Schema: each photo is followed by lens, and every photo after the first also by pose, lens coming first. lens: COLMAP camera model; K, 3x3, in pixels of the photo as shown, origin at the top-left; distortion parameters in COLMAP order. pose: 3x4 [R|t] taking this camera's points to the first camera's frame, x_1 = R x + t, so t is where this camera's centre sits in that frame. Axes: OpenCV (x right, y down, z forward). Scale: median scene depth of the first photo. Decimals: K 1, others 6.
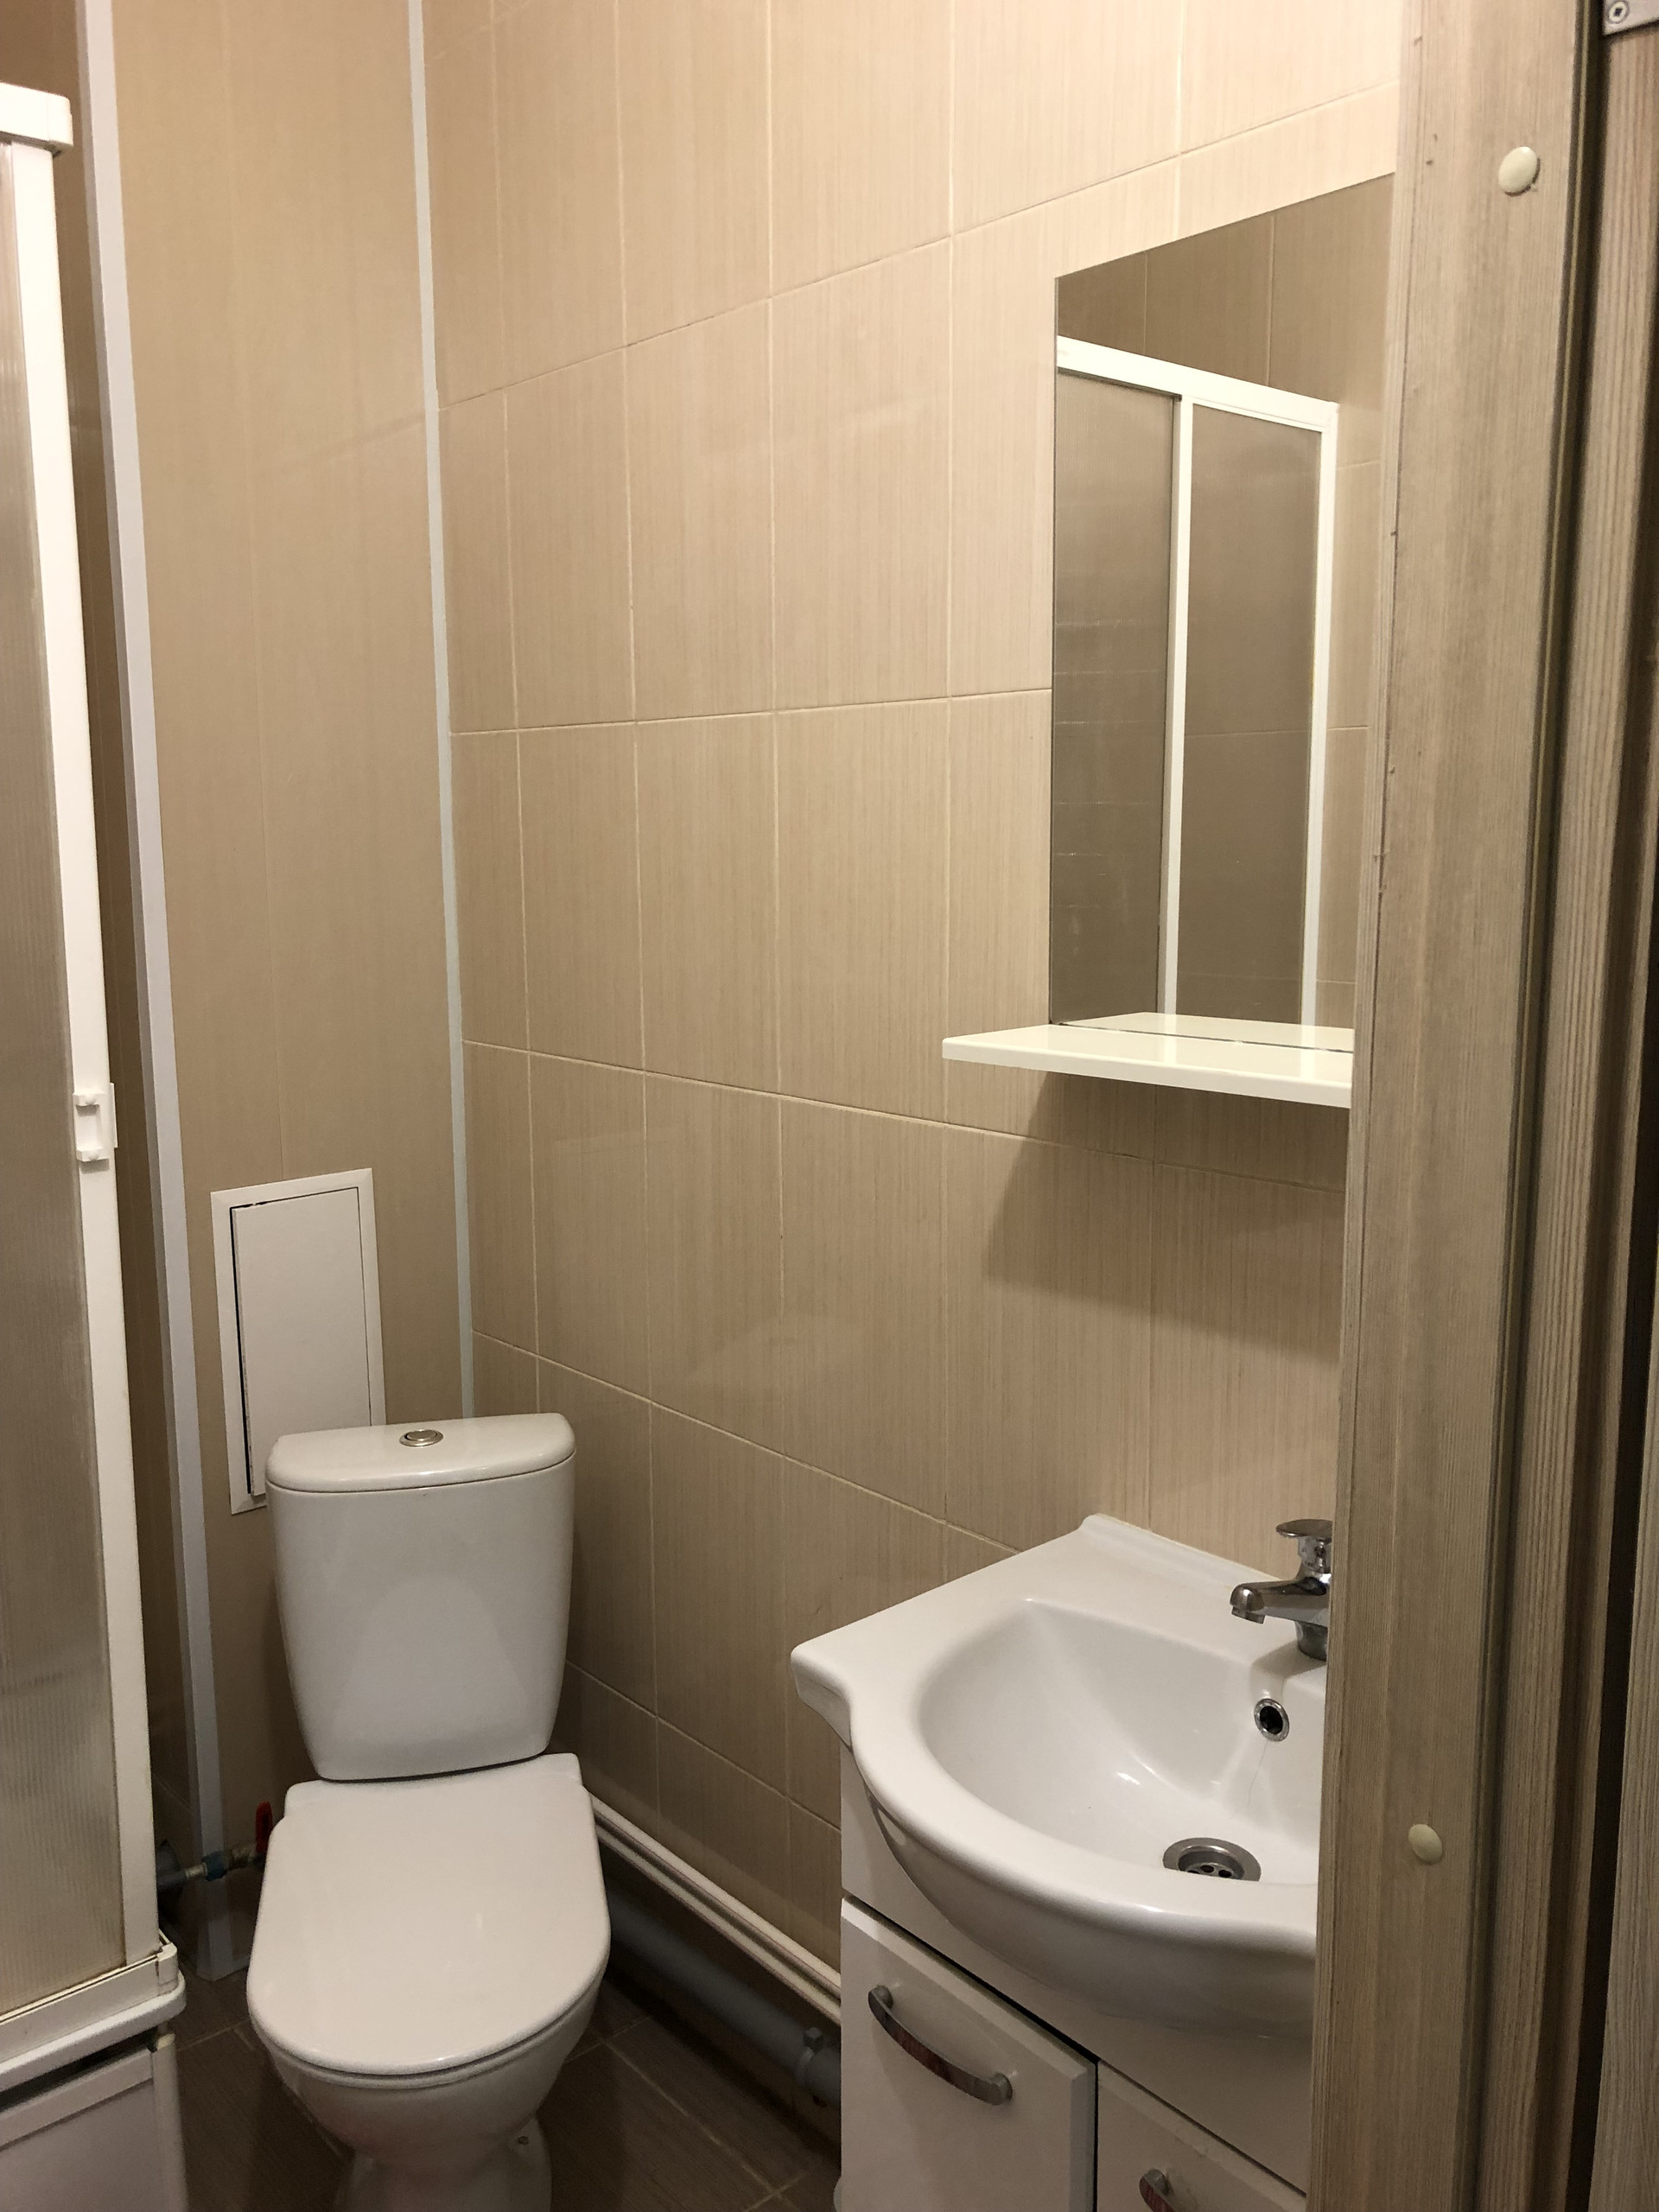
lens RADIAL K [[1812.2, 0, 812.8], [0, 1812.2, 1114.4], [0, 0, 1]] dist [0.100879, -0.182672]
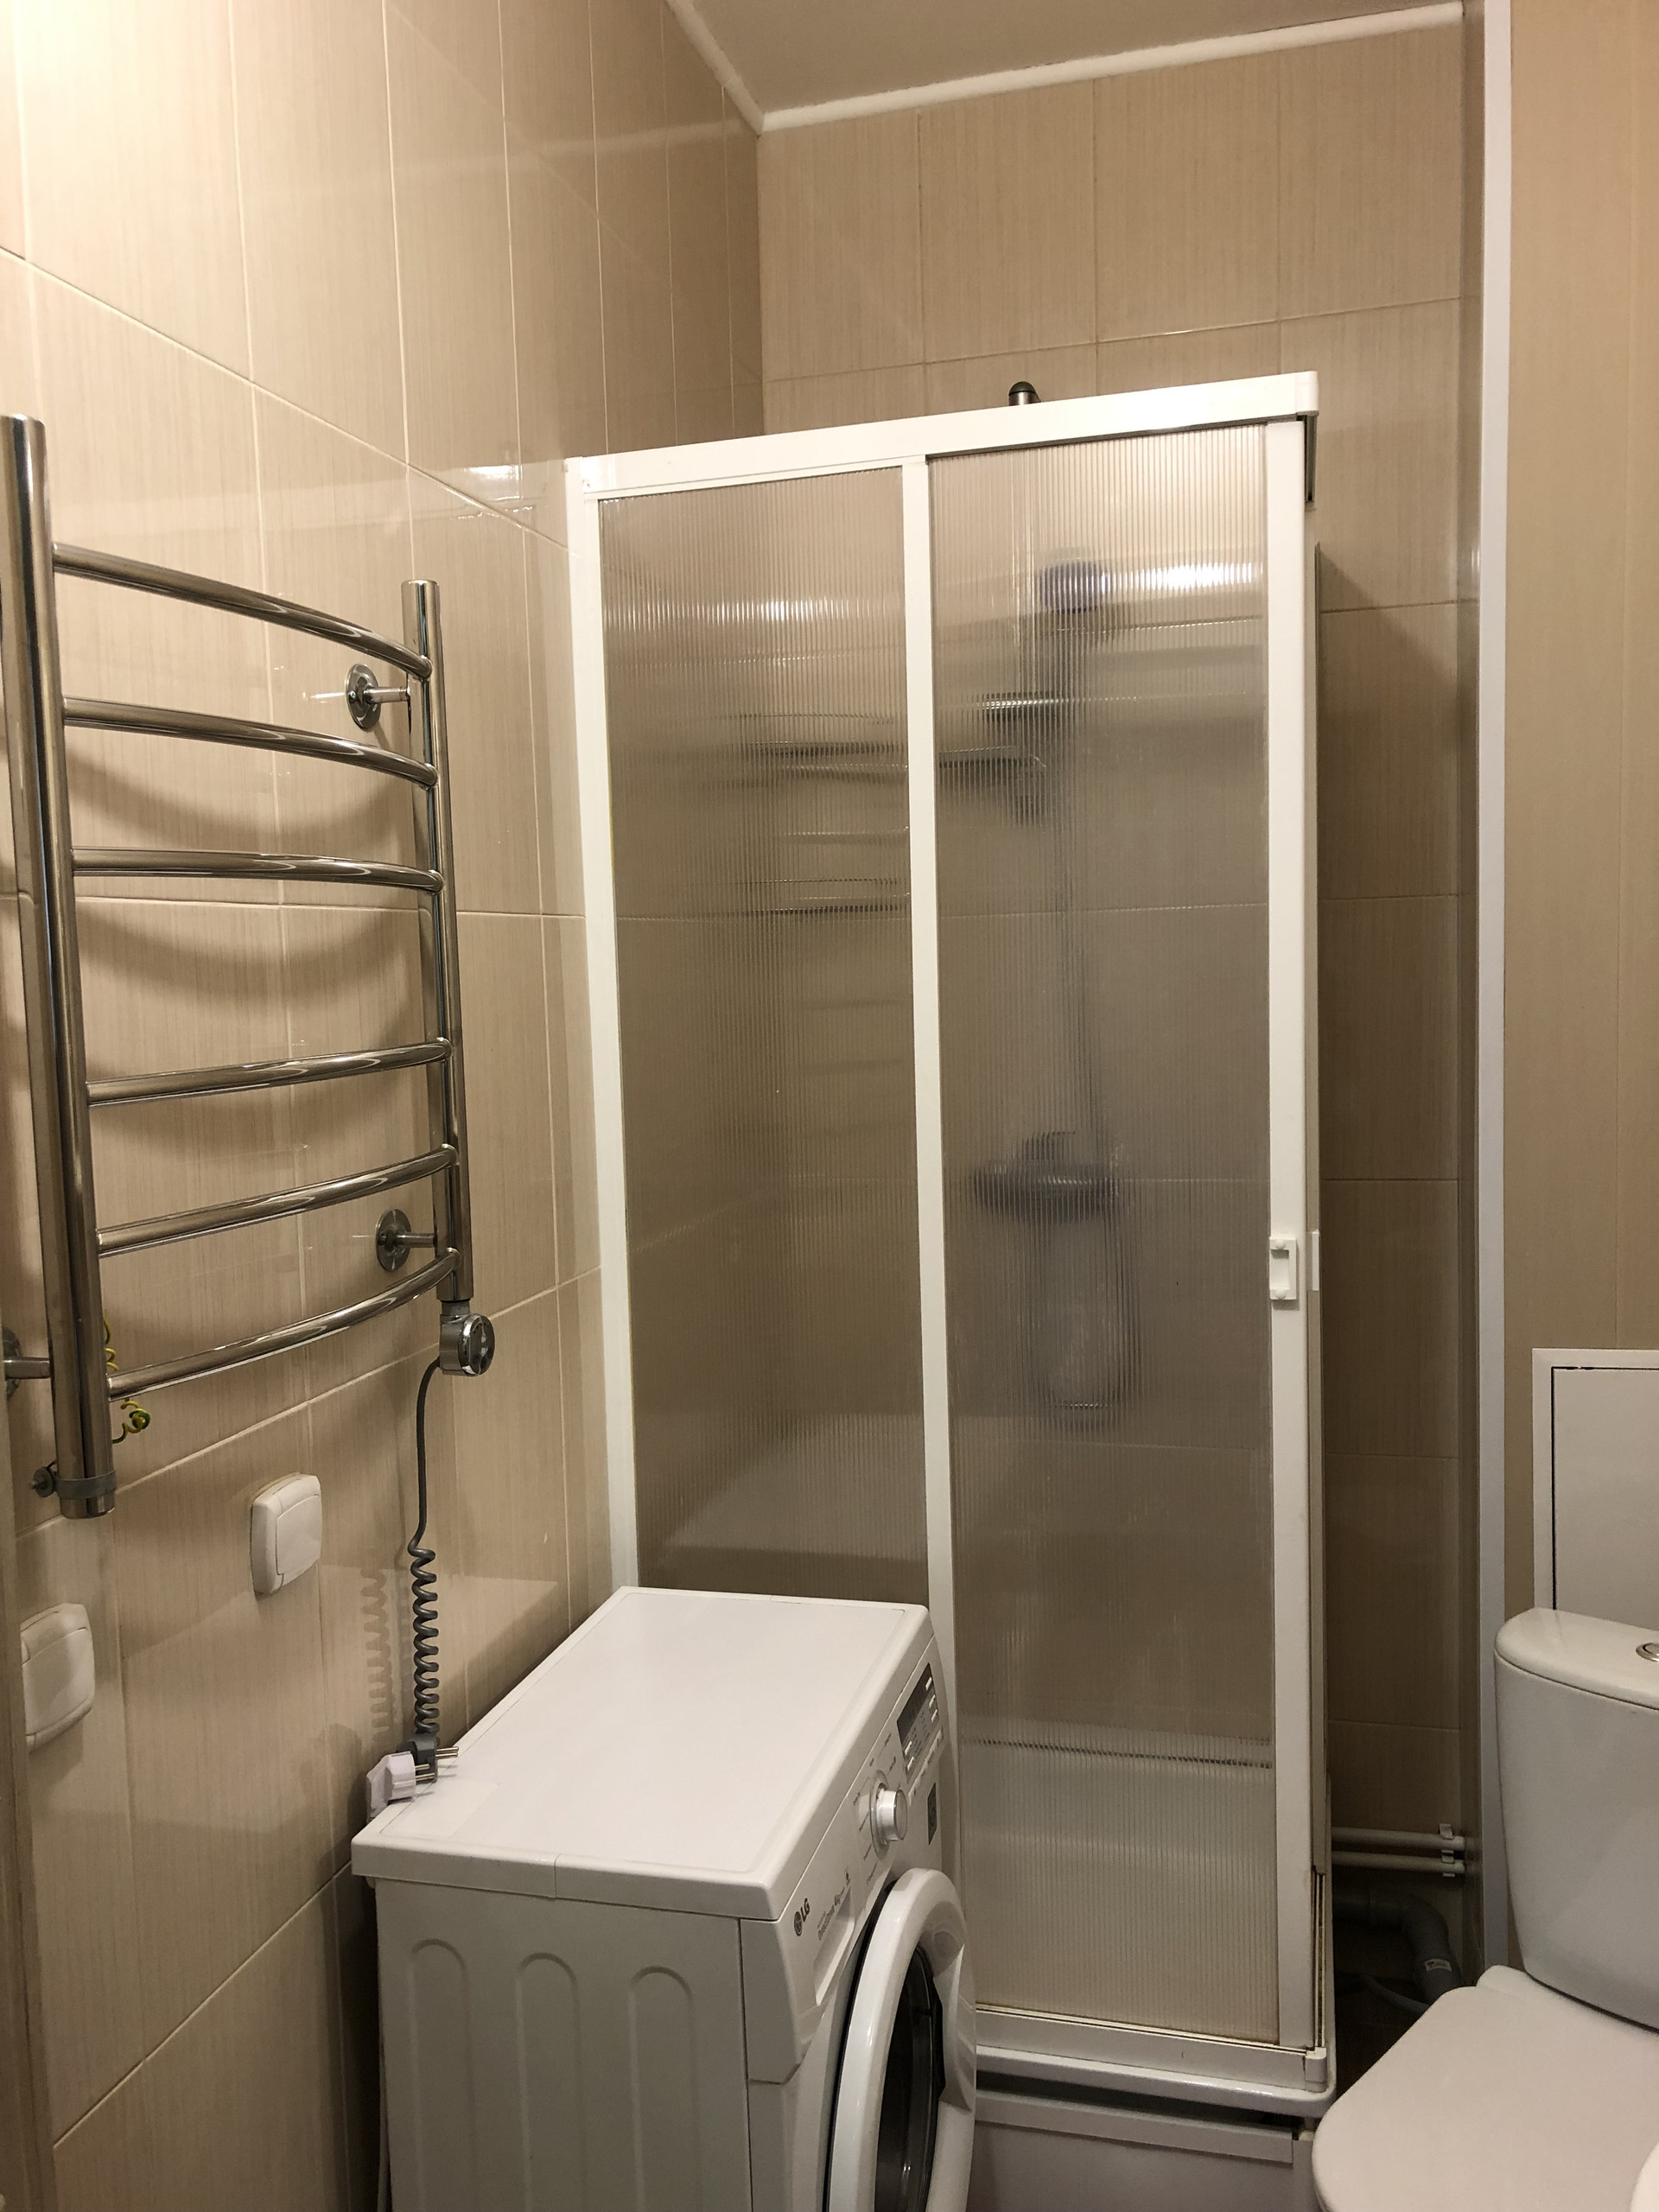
lens RADIAL K [[1812.2, 0, 812.8], [0, 1812.2, 1114.4], [0, 0, 1]] dist [0.100879, -0.182672]
pose [[0.560193, 0.057985, -0.826330, 0.331407], [-0.104645, 0.994509, -0.001156, -0.051660], [0.821726, 0.087119, 0.563185, 0.116355]]
